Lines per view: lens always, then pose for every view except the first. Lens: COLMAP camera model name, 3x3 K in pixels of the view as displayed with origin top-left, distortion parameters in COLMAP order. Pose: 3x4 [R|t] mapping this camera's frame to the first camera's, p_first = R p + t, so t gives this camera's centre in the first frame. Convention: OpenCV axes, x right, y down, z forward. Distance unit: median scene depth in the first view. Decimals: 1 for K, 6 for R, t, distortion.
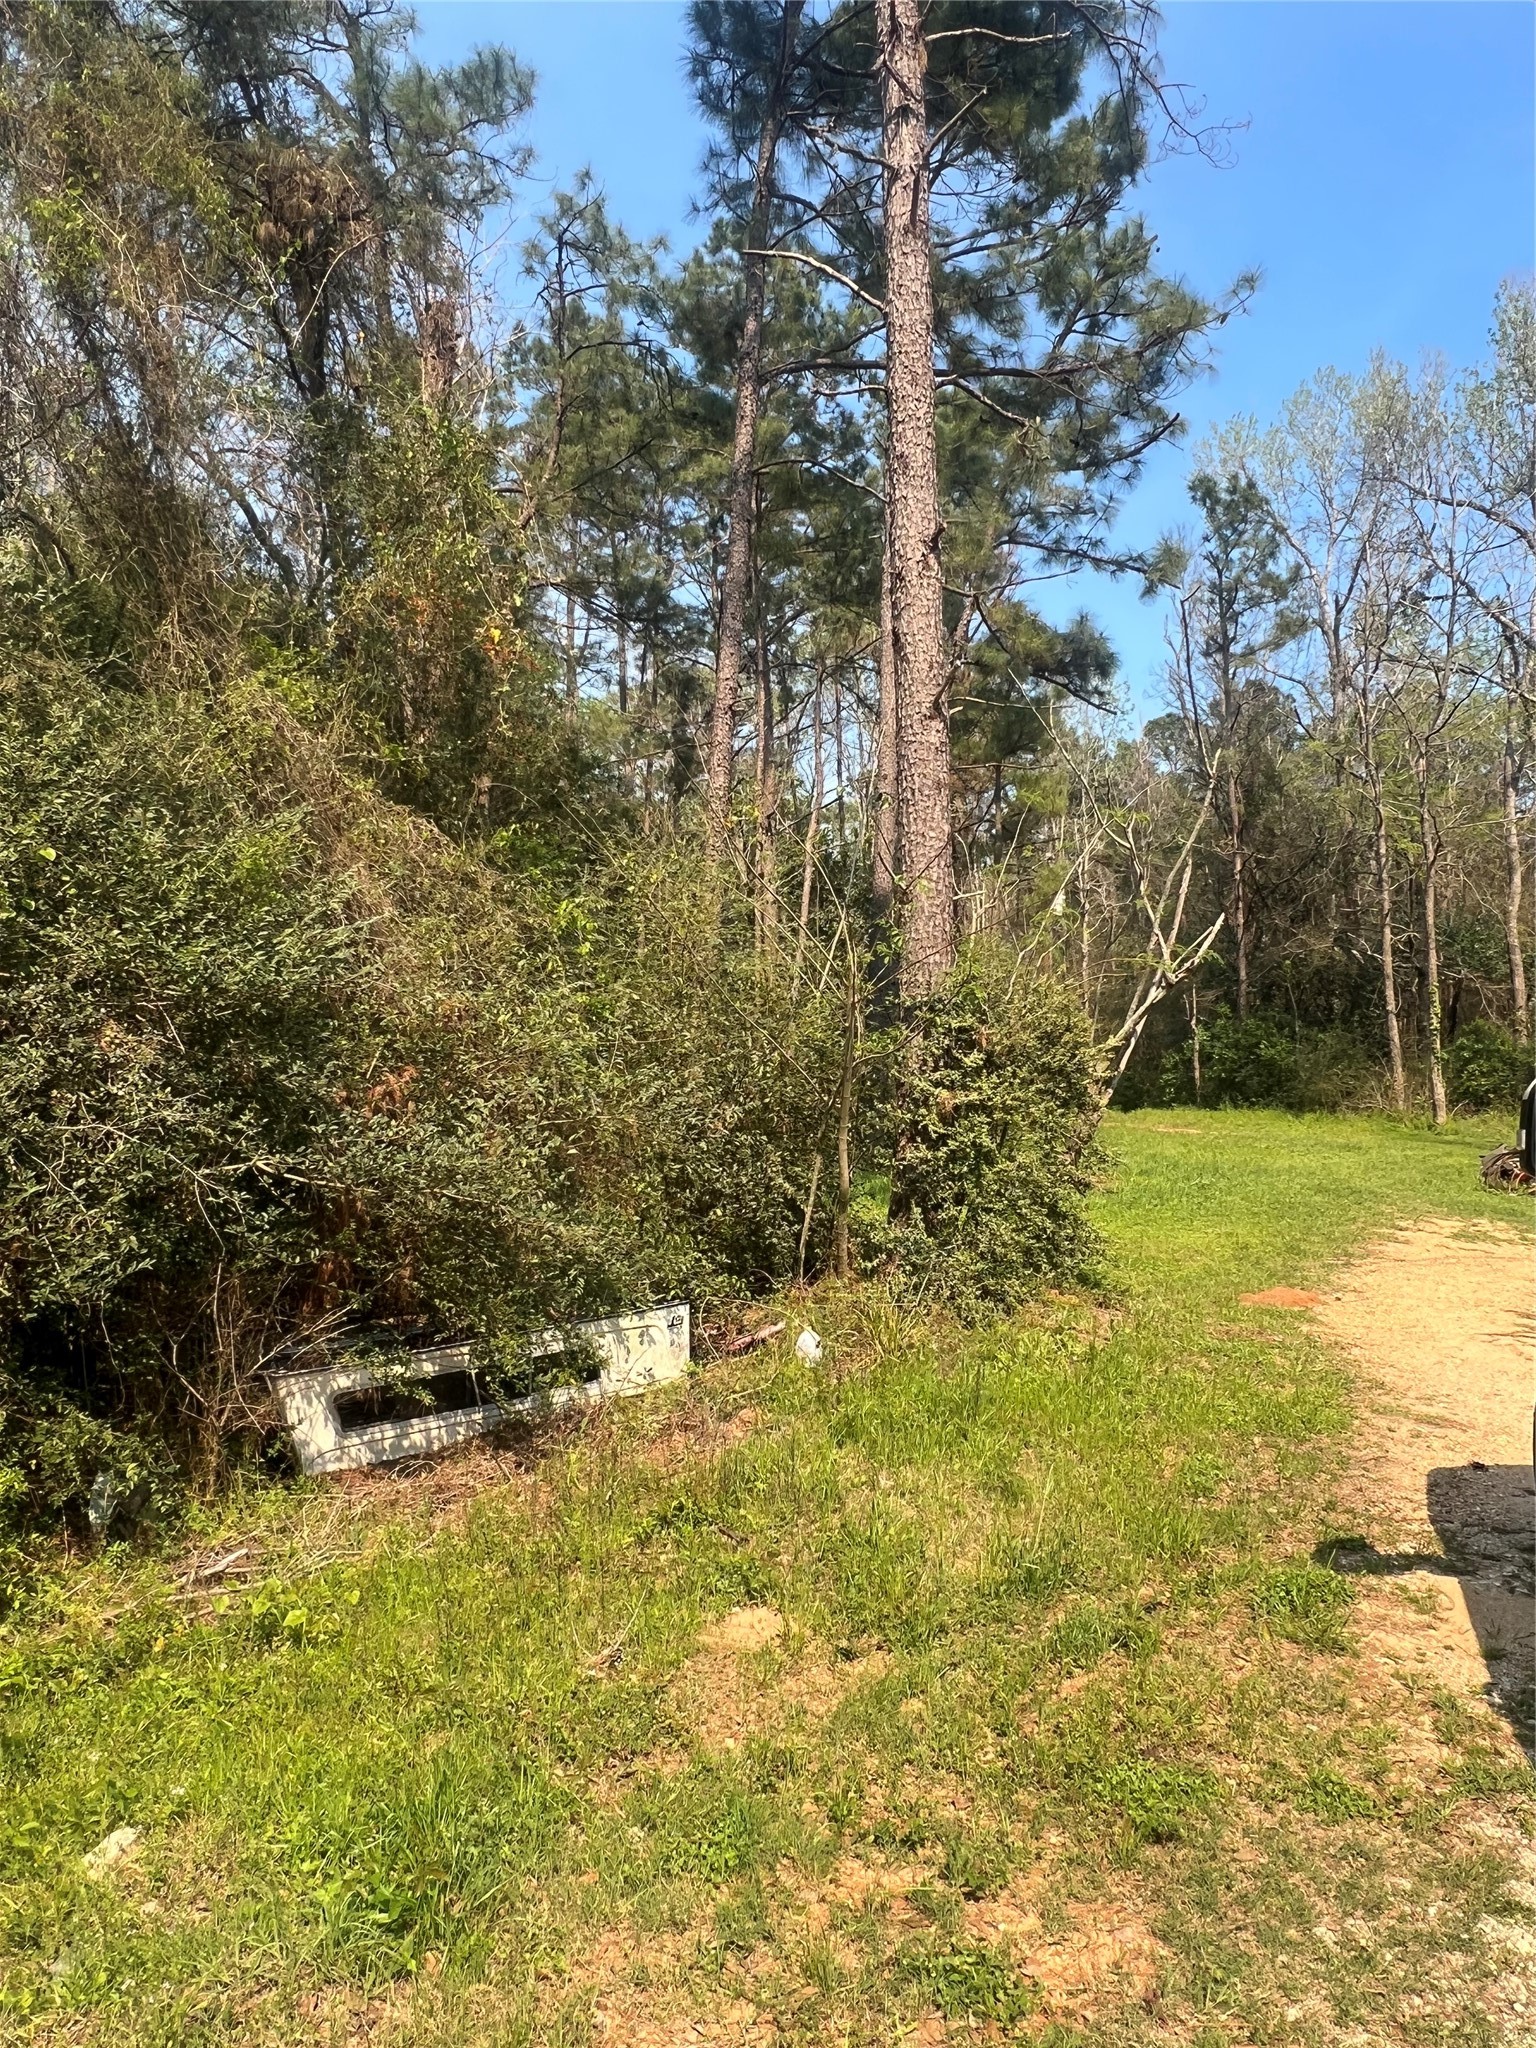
lens RADIAL K [[1365.7, 0, 776.5], [0, 1365.7, 1025.2], [0, 0, 1]] dist [-0.001319, -0.010896]
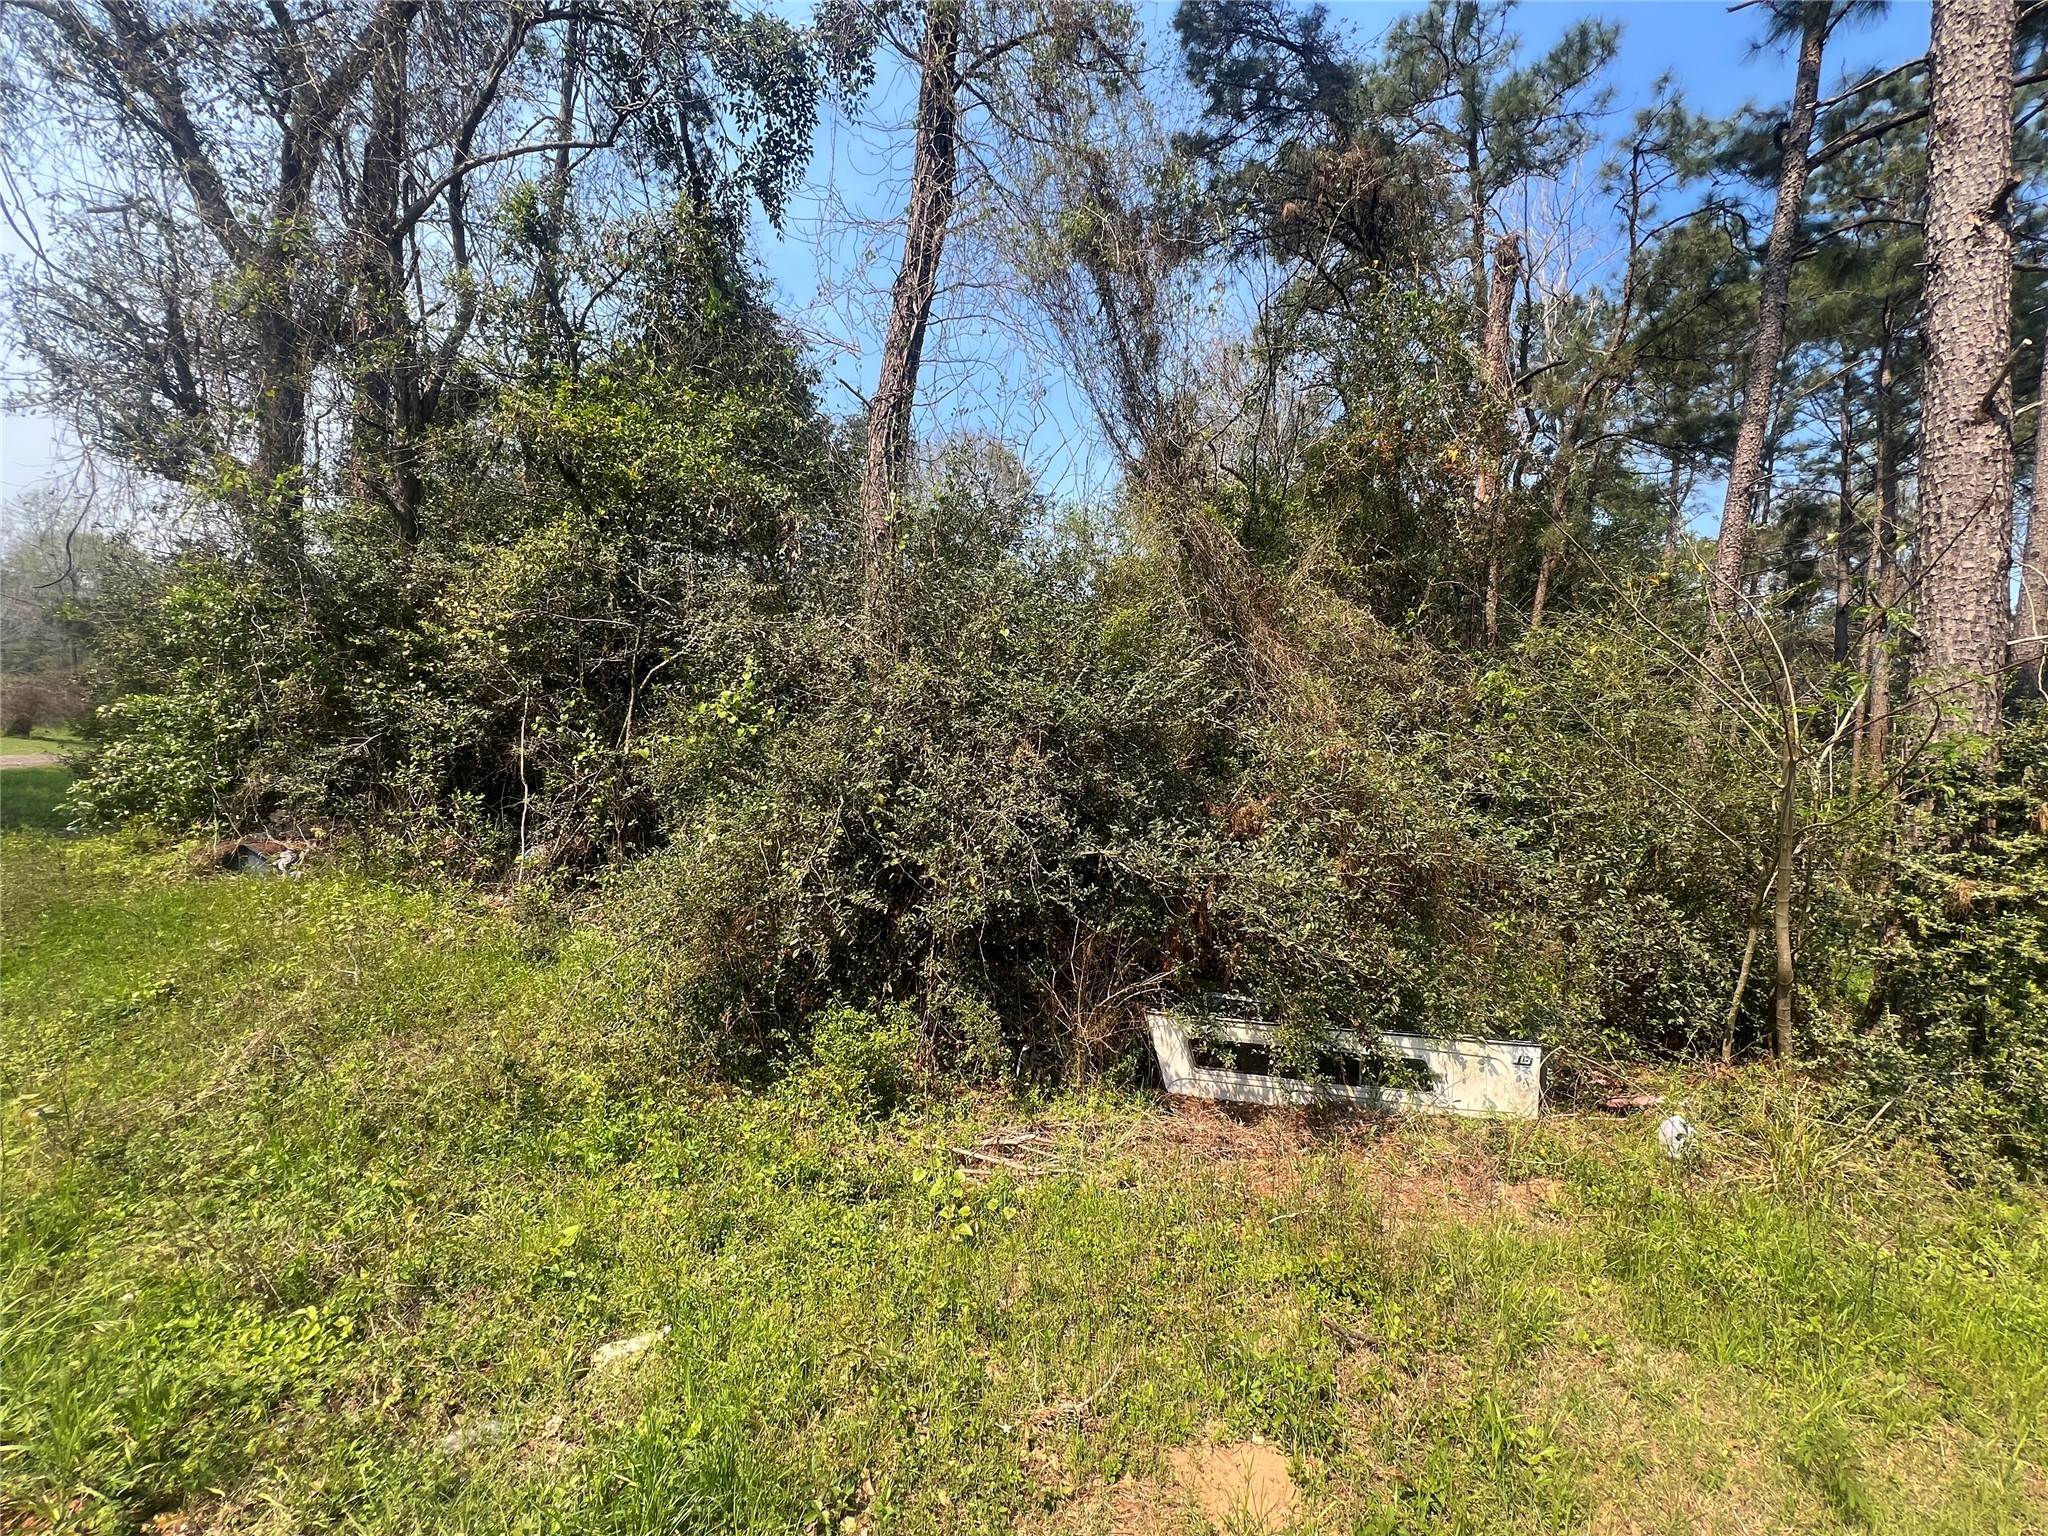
lens RADIAL K [[824.3, 0, 1018.1], [0, 824.3, 773.5], [0, 0, 1]] dist [-0.001147, -0.000907]
pose [[0.660623, 0.047962, -0.749184, 0.115825], [-0.061685, 0.998050, 0.009501, 0.015711], [0.748179, 0.039937, 0.662293, 0.260723]]
